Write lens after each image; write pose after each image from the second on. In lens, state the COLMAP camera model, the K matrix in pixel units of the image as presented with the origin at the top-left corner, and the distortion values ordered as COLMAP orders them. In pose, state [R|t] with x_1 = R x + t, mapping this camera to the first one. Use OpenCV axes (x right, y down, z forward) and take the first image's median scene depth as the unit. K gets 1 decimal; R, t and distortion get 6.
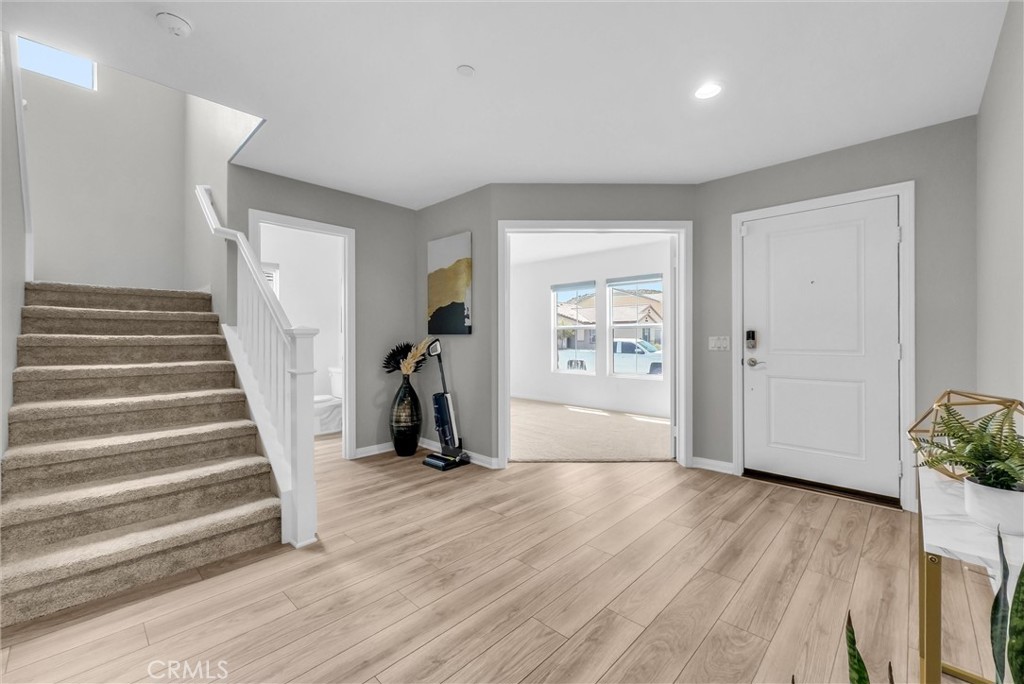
lens RADIAL K [[420.0, 0, 511.7], [0, 420.0, 337.1], [0, 0, 1]] dist [-0.000376, 0.000404]
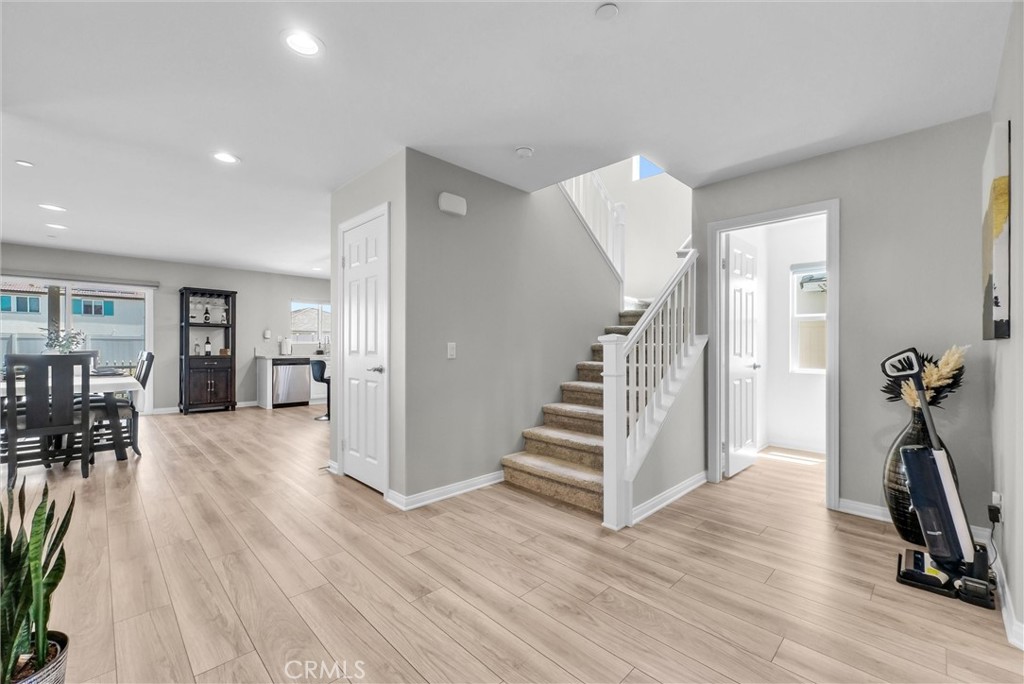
lens RADIAL K [[420.0, 0, 511.8], [0, 420.0, 343.7], [0, 0, 1]] dist [-0.000376, 0.000404]
pose [[-0.026389, -0.005888, -0.999634, 0.702407], [-0.006372, 0.999963, -0.005722, 0.009115], [0.999631, 0.006219, -0.026425, 0.832423]]
